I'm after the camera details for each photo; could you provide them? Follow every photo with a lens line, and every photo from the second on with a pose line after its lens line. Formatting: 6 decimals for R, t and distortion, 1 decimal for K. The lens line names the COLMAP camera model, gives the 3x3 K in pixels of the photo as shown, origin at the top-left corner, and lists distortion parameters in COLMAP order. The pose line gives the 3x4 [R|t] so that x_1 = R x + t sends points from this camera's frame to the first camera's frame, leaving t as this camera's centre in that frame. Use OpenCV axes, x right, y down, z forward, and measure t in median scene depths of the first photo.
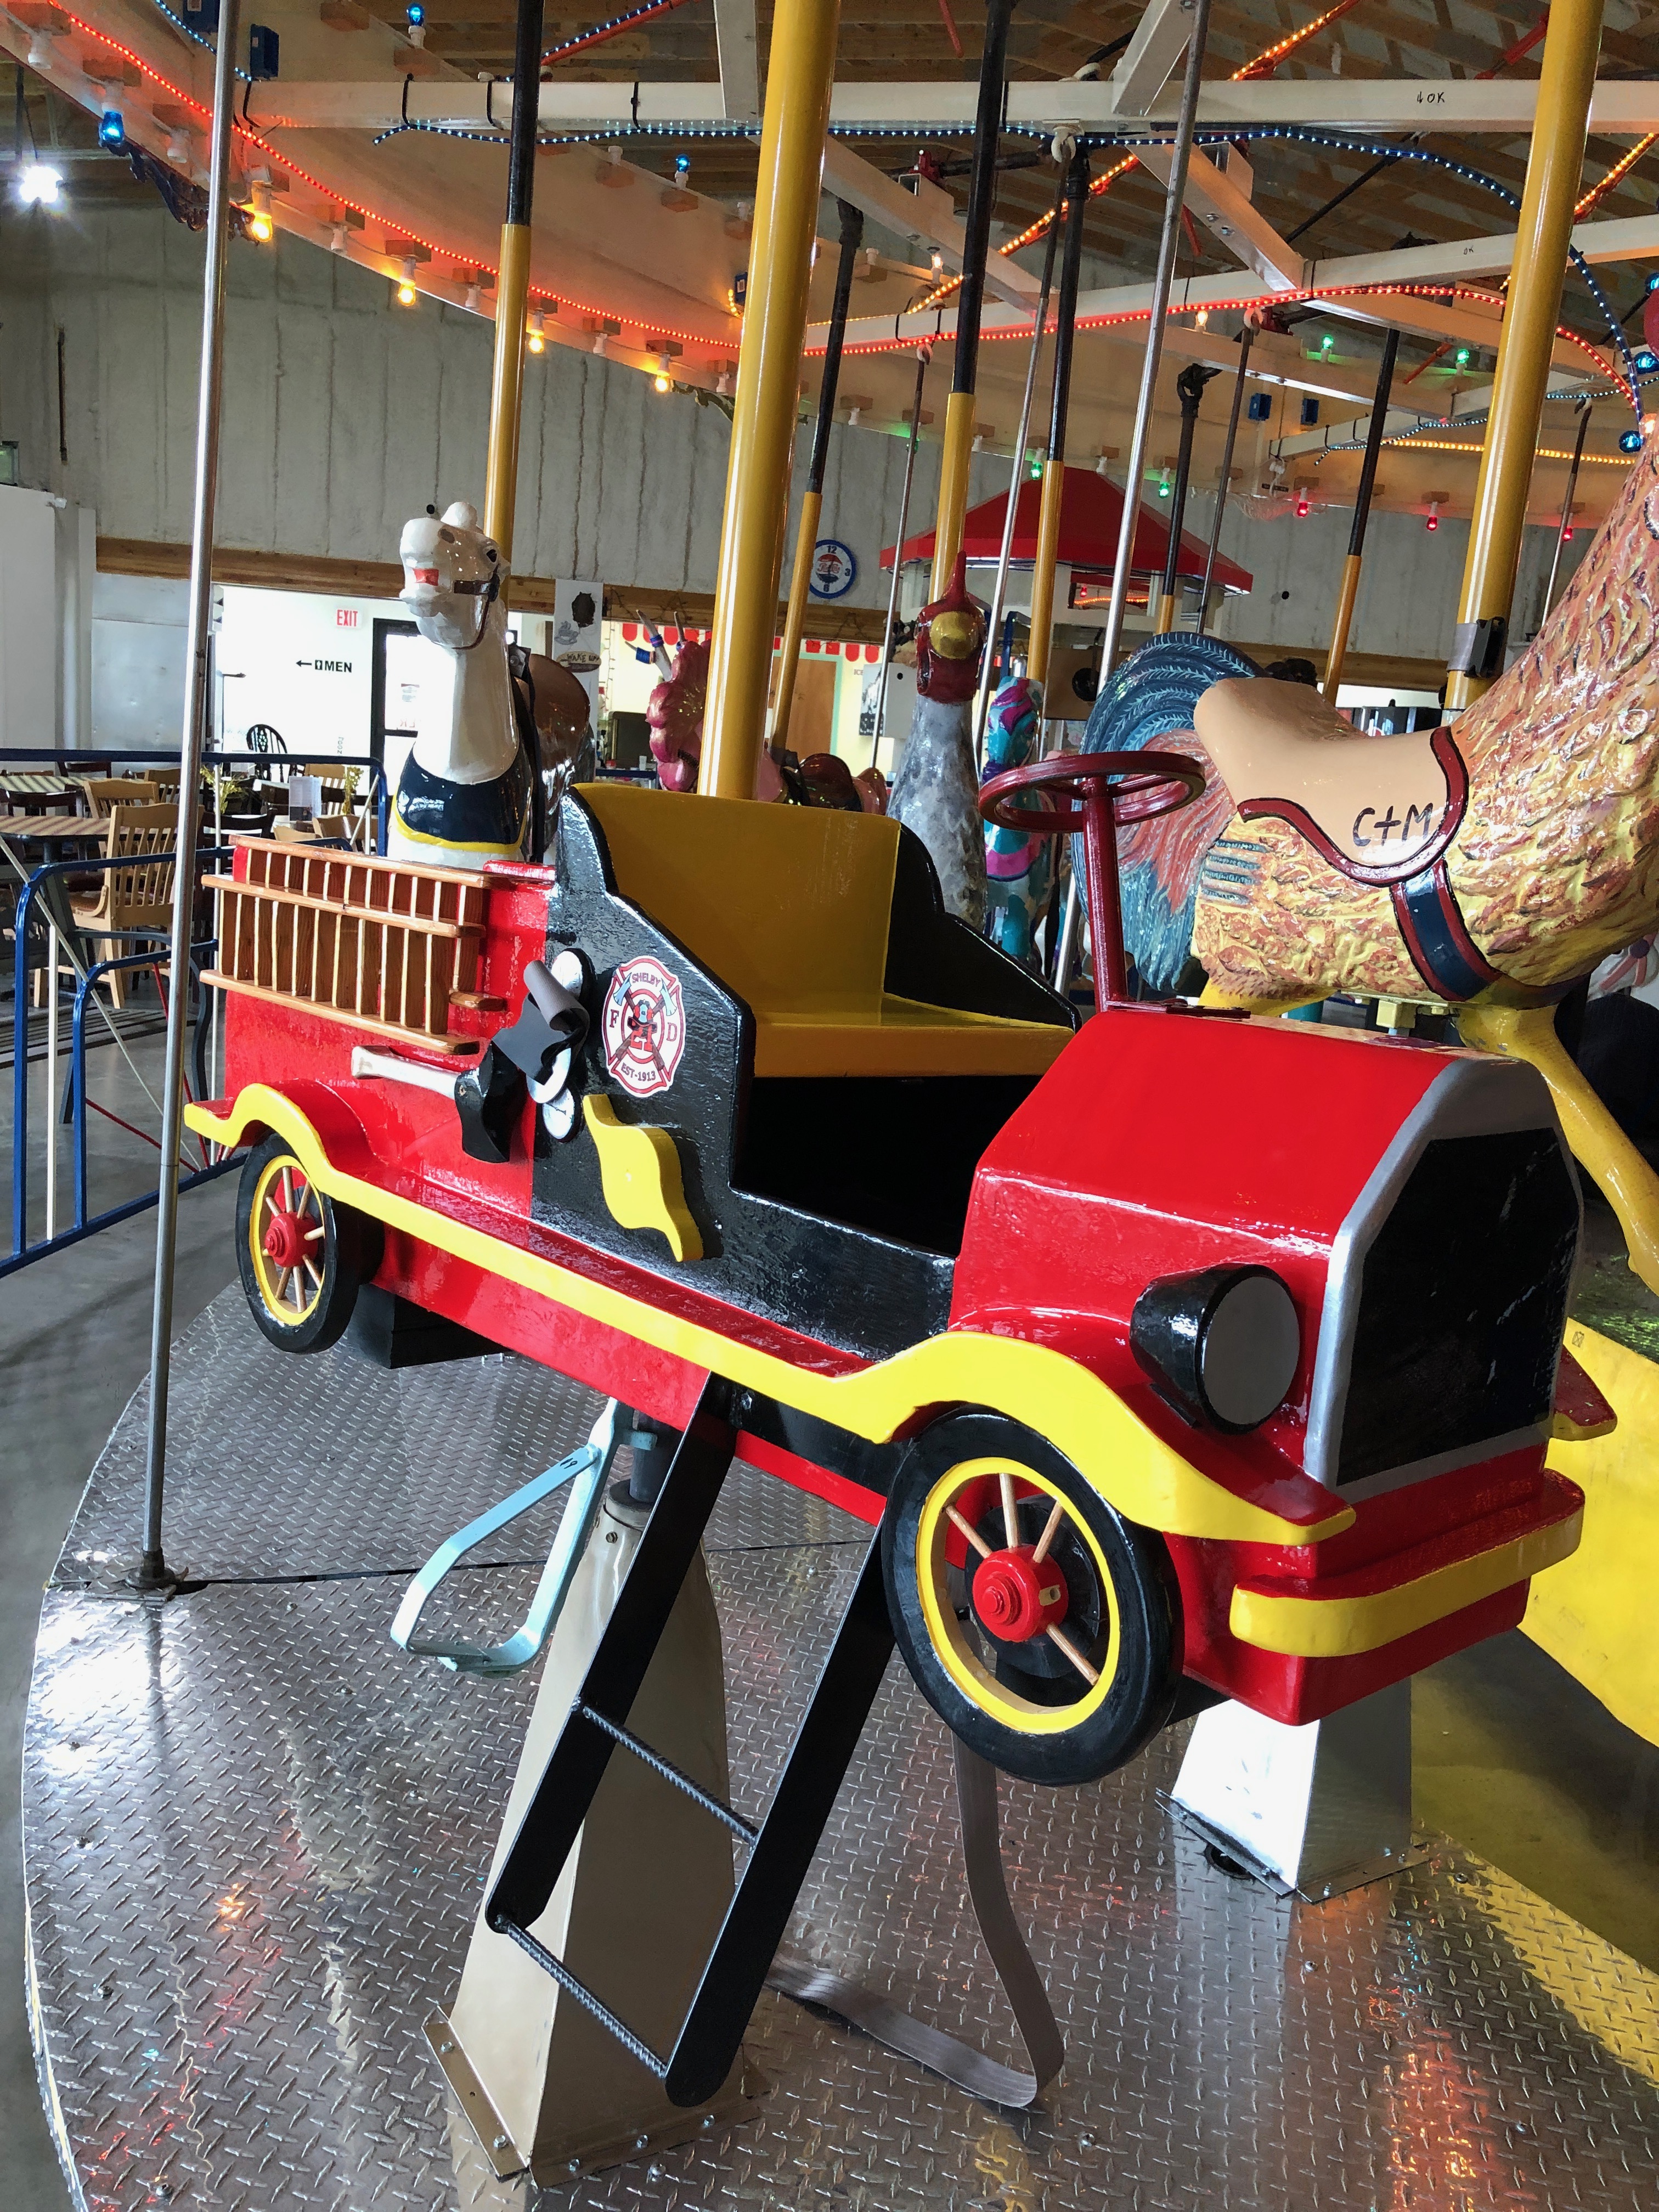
lens RADIAL K [[1859.6, 0, 829.5], [0, 1859.6, 1106.0], [0, 0, 1]] dist [0.052157, -0.019277]
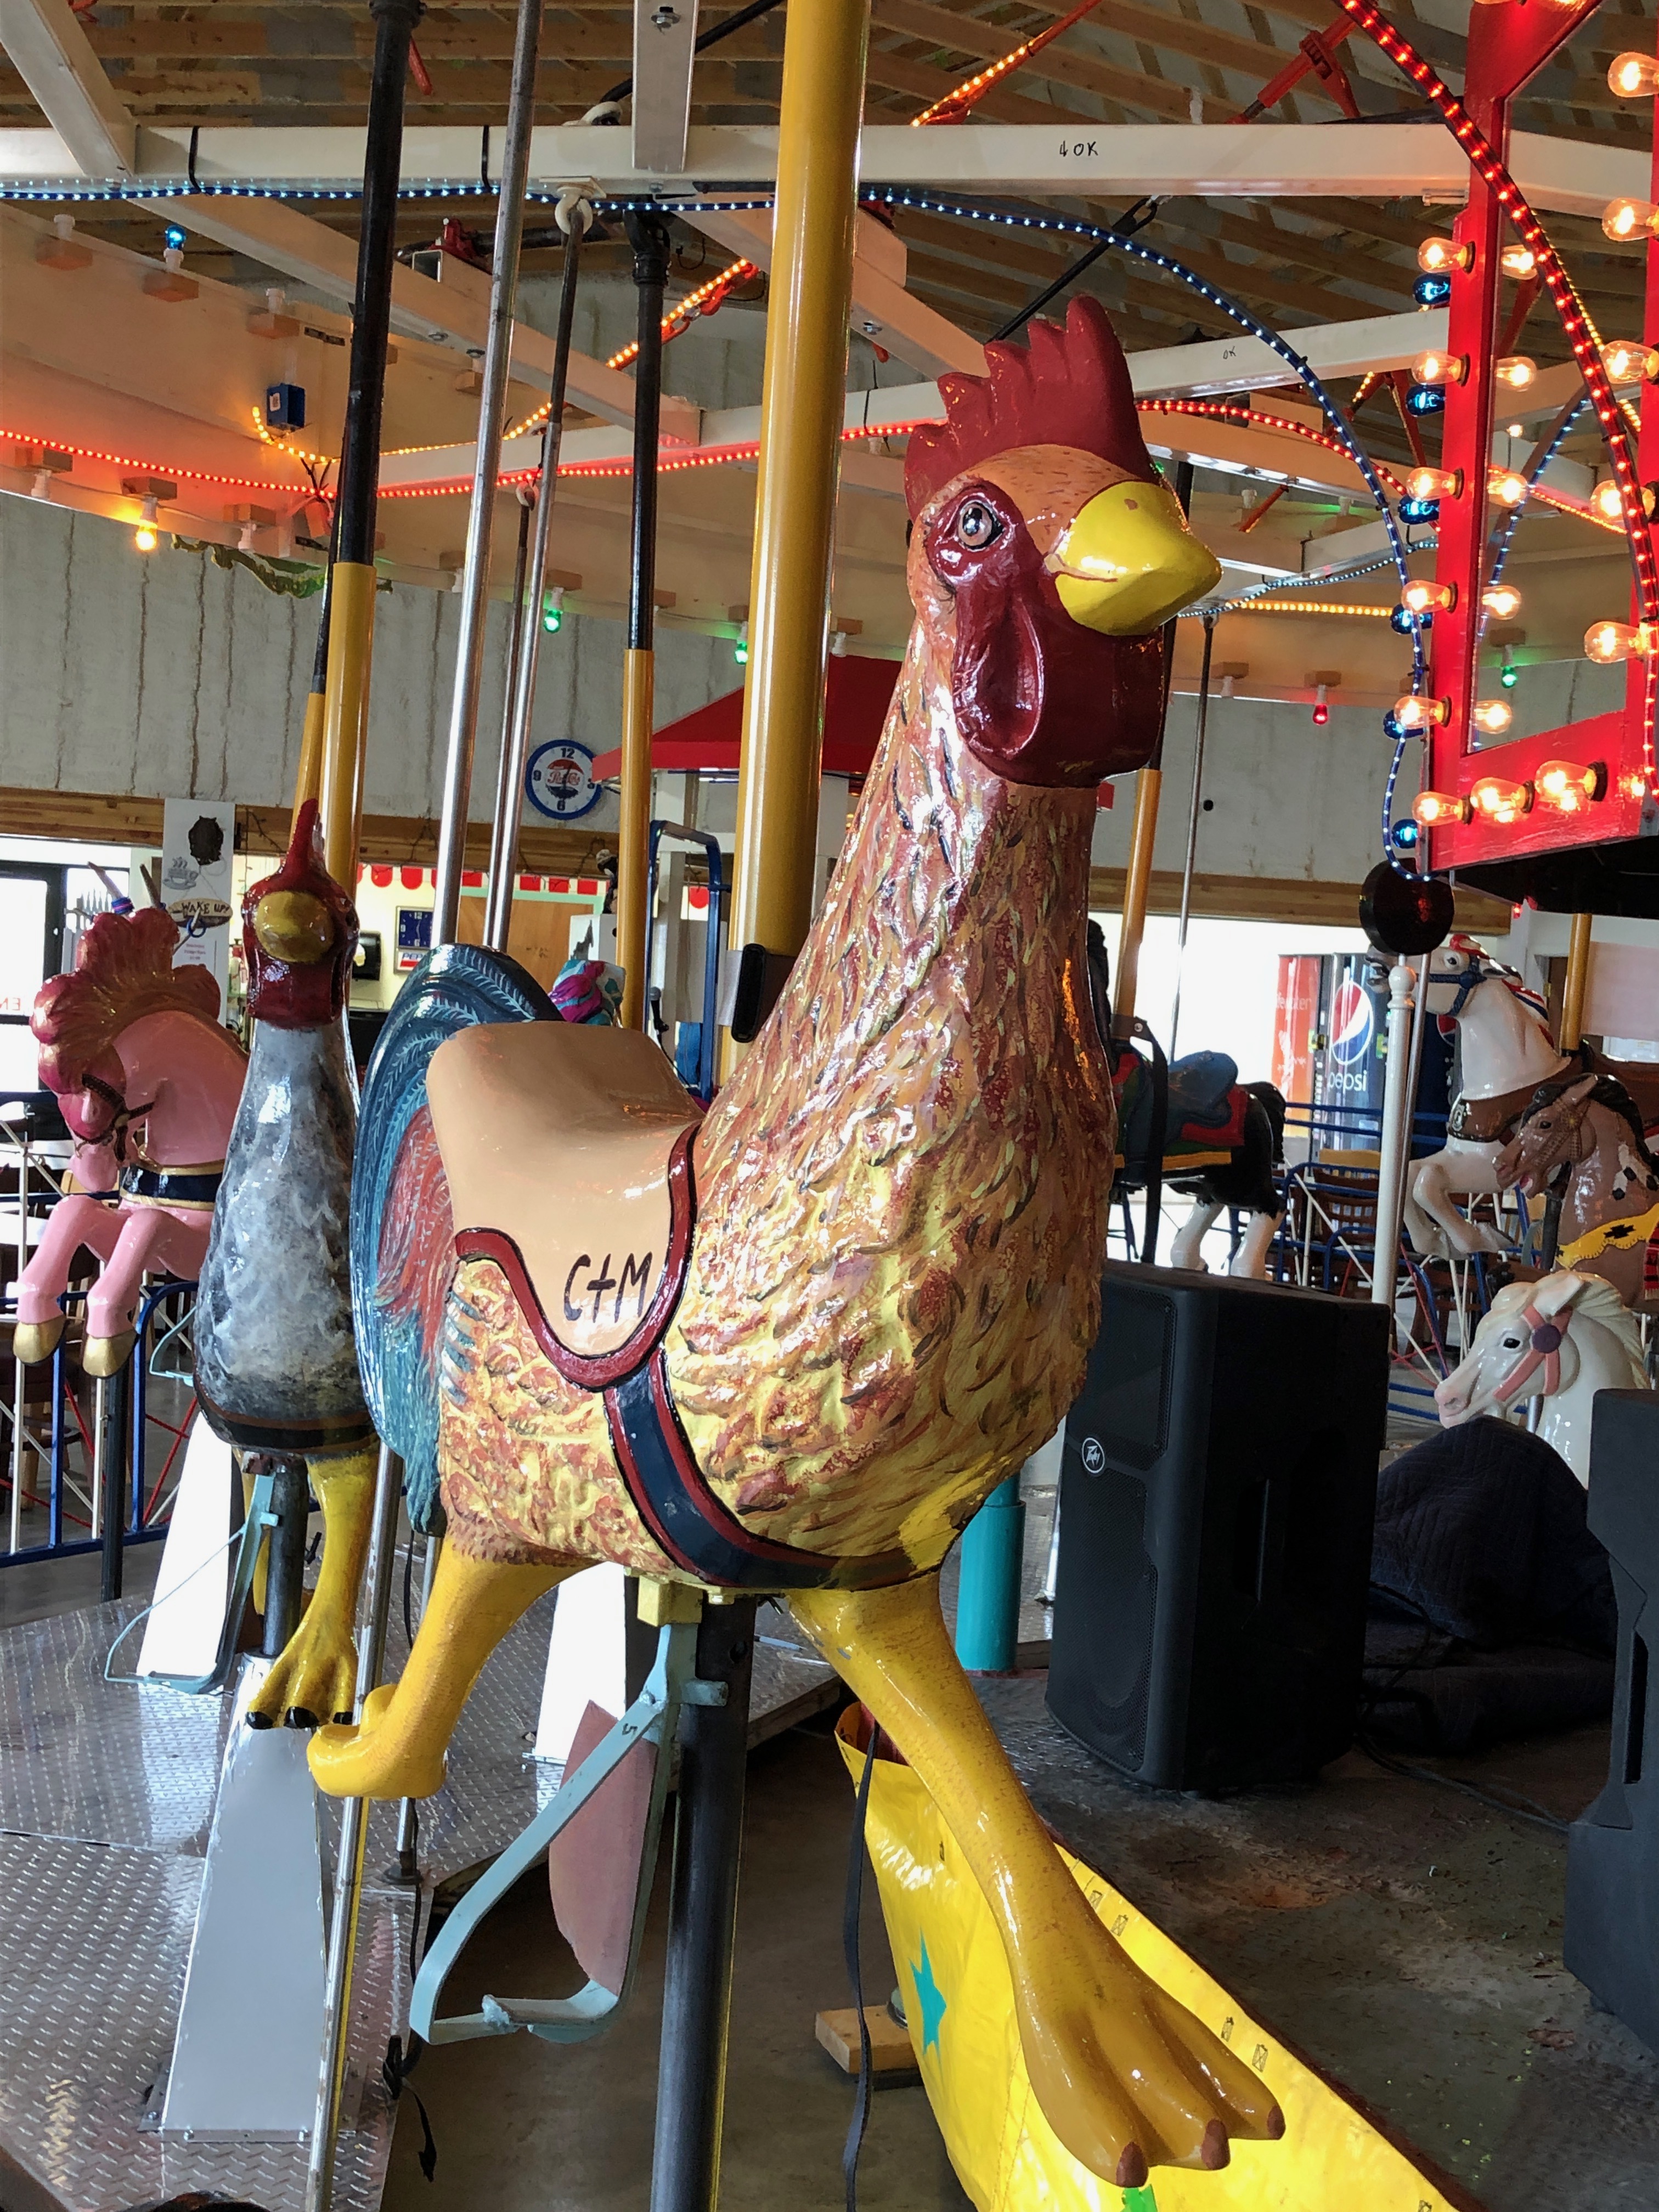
lens RADIAL K [[2626.8, 0, 829.5], [0, 2626.8, 1106.0], [0, 0, 1]] dist [0.245717, -0.547262]
pose [[0.998013, -0.025310, 0.057694, 0.307650], [0.033769, 0.987998, -0.150729, -0.074429], [-0.053187, 0.152378, 0.986890, 0.156734]]
